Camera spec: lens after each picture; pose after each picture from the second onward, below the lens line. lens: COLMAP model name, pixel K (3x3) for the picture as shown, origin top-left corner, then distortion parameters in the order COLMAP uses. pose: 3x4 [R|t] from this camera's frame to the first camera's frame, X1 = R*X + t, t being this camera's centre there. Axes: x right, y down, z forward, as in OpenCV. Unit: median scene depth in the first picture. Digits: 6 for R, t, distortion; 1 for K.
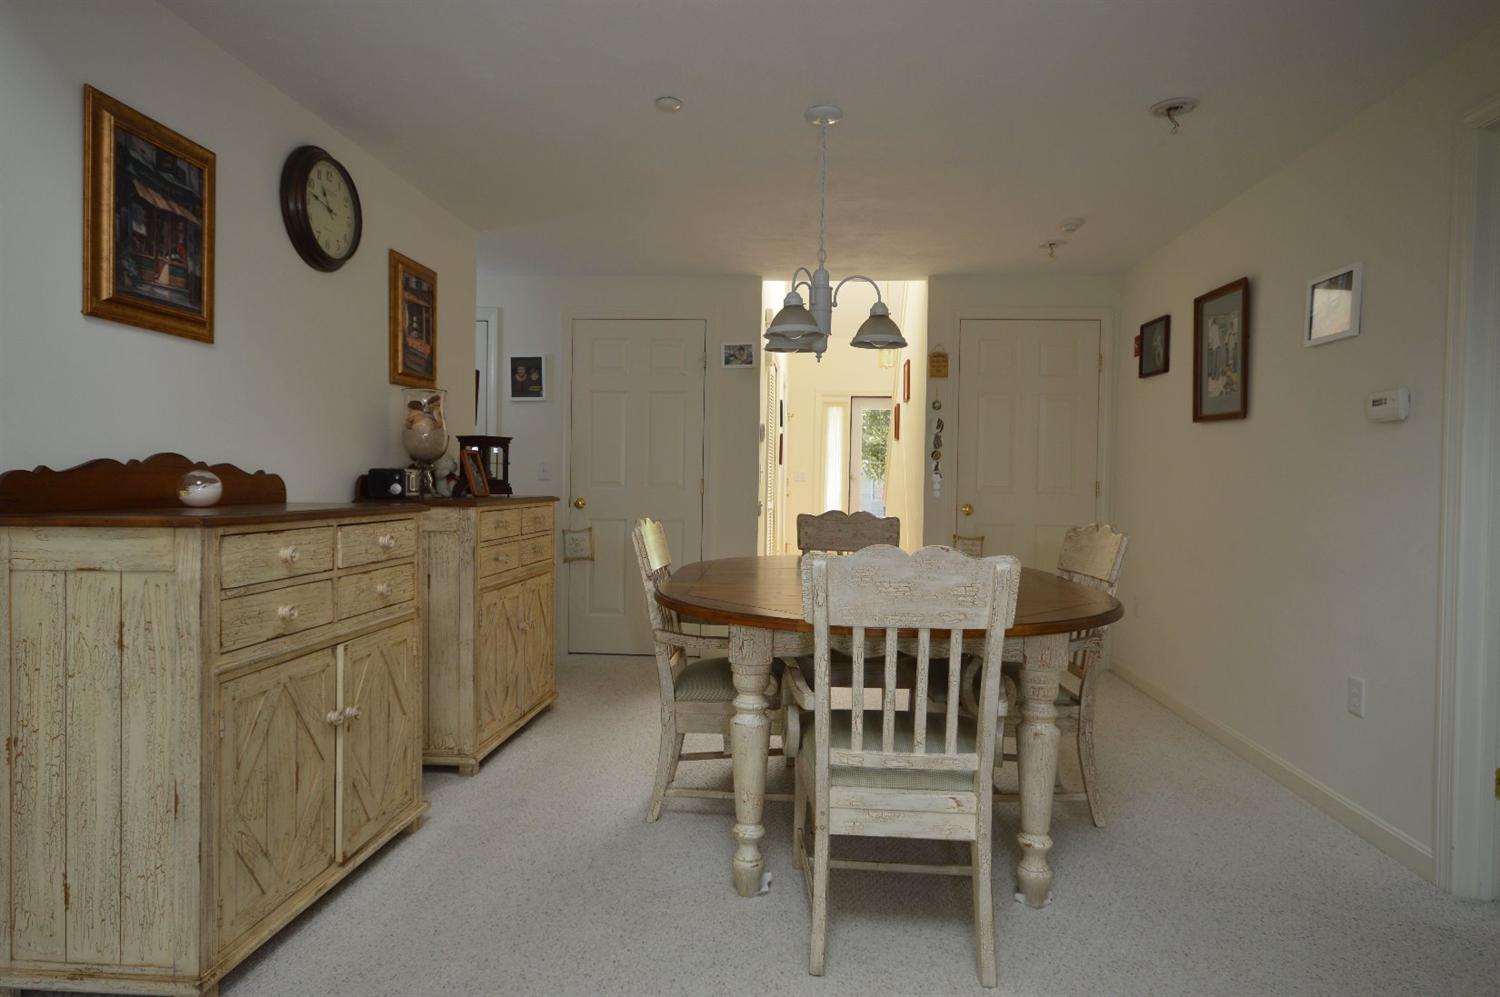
lens RADIAL K [[880.8, 0, 751.0], [0, 880.8, 497.7], [0, 0, 1]] dist [-0.000473, 0.000353]
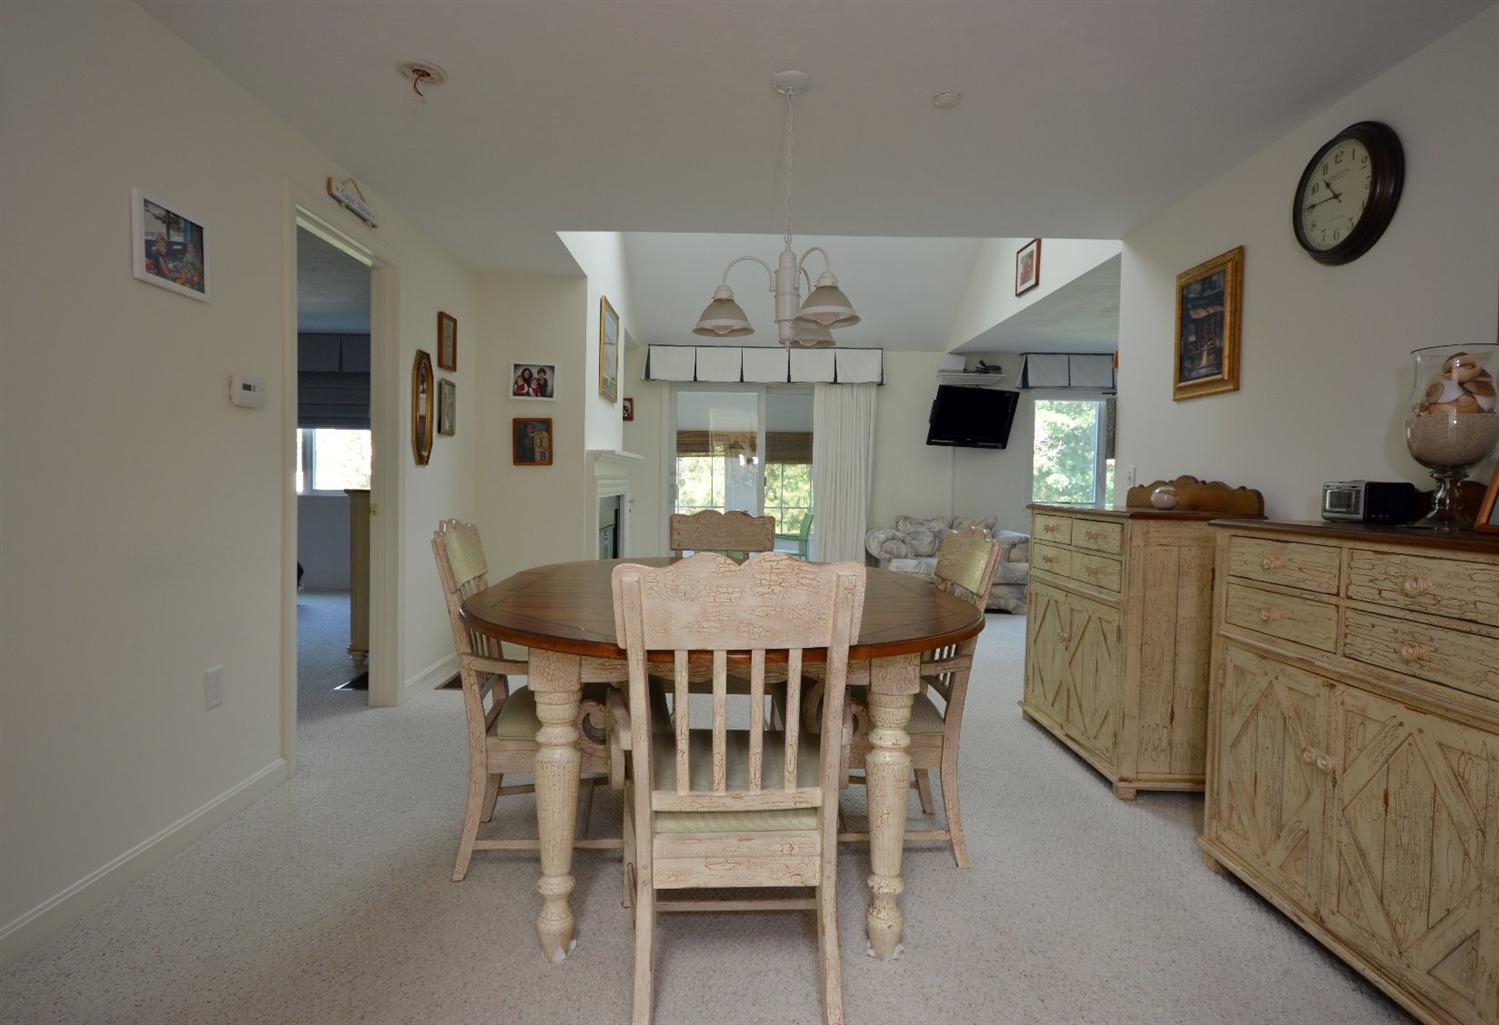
lens RADIAL K [[830.7, 0, 749.5], [0, 830.7, 512.5], [0, 0, 1]] dist [-0.000033, -0.000031]
pose [[-0.993704, -0.017270, -0.110699, 0.274386], [-0.023216, 0.998343, 0.052655, -0.042487], [0.109606, 0.054893, -0.992458, 2.339522]]
